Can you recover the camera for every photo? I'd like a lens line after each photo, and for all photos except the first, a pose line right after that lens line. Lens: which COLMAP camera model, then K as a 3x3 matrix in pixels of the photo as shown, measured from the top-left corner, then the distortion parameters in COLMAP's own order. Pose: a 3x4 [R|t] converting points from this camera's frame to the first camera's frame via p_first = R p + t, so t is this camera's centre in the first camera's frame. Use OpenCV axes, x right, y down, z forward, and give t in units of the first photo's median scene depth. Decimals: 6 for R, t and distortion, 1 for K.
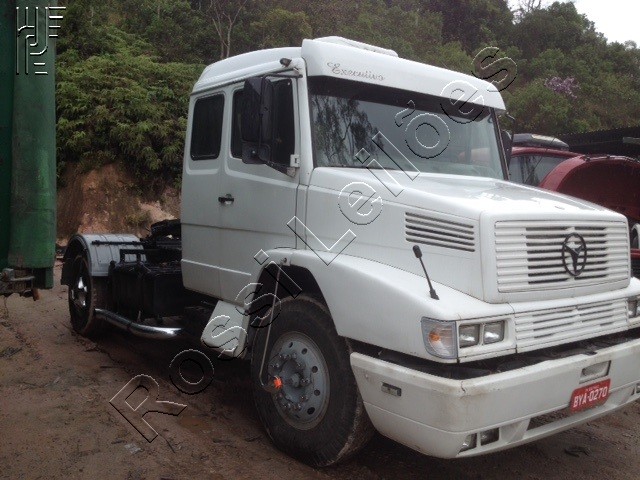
lens RADIAL K [[622.2, 0, 311.2], [0, 622.2, 240.2], [0, 0, 1]] dist [0.226763, -0.519486]
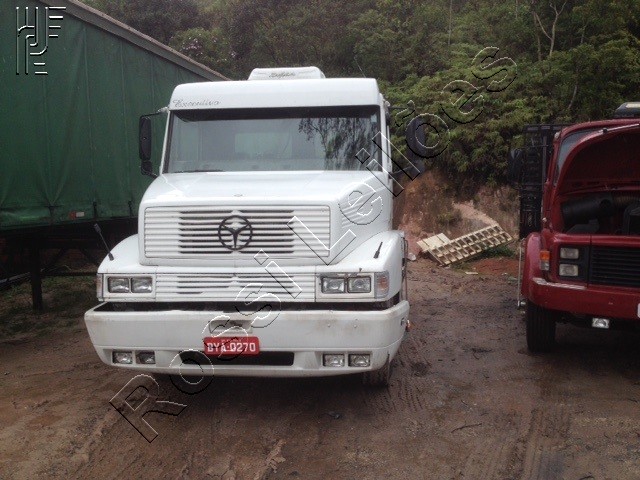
lens RADIAL K [[622.2, 0, 311.2], [0, 622.2, 240.2], [0, 0, 1]] dist [0.226763, -0.519486]
pose [[0.689809, 0.006829, -0.723959, 1.386867], [-0.010918, 0.999940, -0.000971, 0.036358], [0.723909, 0.008574, 0.689842, 0.261329]]
